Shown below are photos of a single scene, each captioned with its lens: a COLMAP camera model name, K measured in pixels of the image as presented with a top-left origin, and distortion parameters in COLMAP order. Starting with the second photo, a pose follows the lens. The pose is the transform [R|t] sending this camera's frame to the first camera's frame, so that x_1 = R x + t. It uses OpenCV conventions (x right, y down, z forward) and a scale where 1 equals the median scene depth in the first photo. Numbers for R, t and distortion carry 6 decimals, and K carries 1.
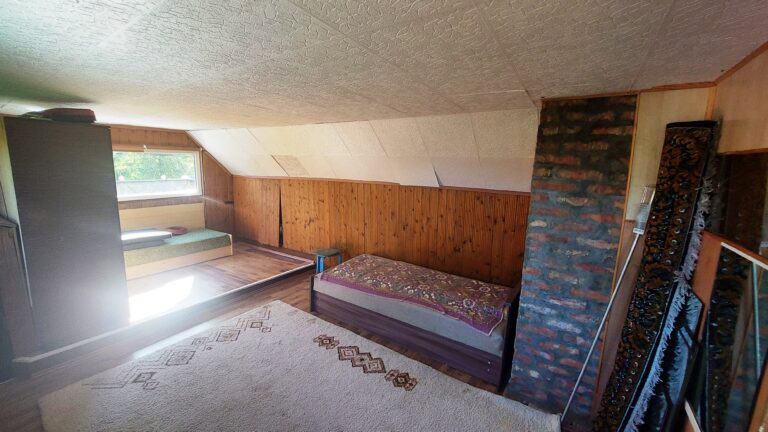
lens RADIAL K [[306.5, 0, 381.1], [0, 306.5, 210.5], [0, 0, 1]] dist [-0.021159, -0.000175]
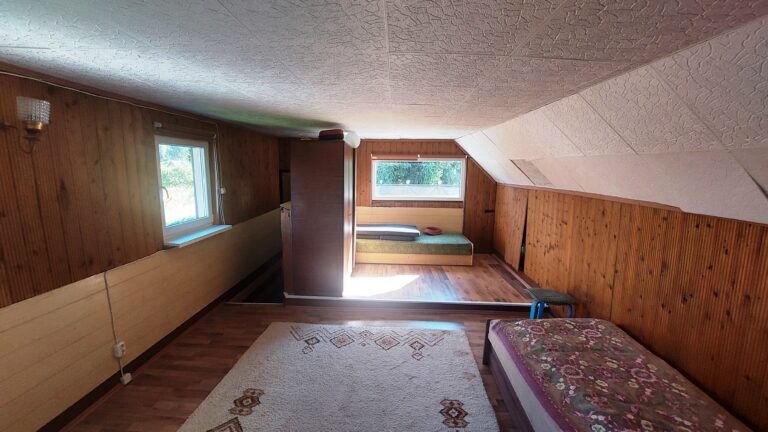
lens RADIAL K [[306.5, 0, 381.1], [0, 306.5, 210.5], [0, 0, 1]] dist [-0.021159, -0.000175]
pose [[0.508971, 0.105989, -0.854234, 0.193845], [-0.128469, 0.990629, 0.046367, -0.038240], [0.851143, 0.086143, 0.517817, 0.285802]]
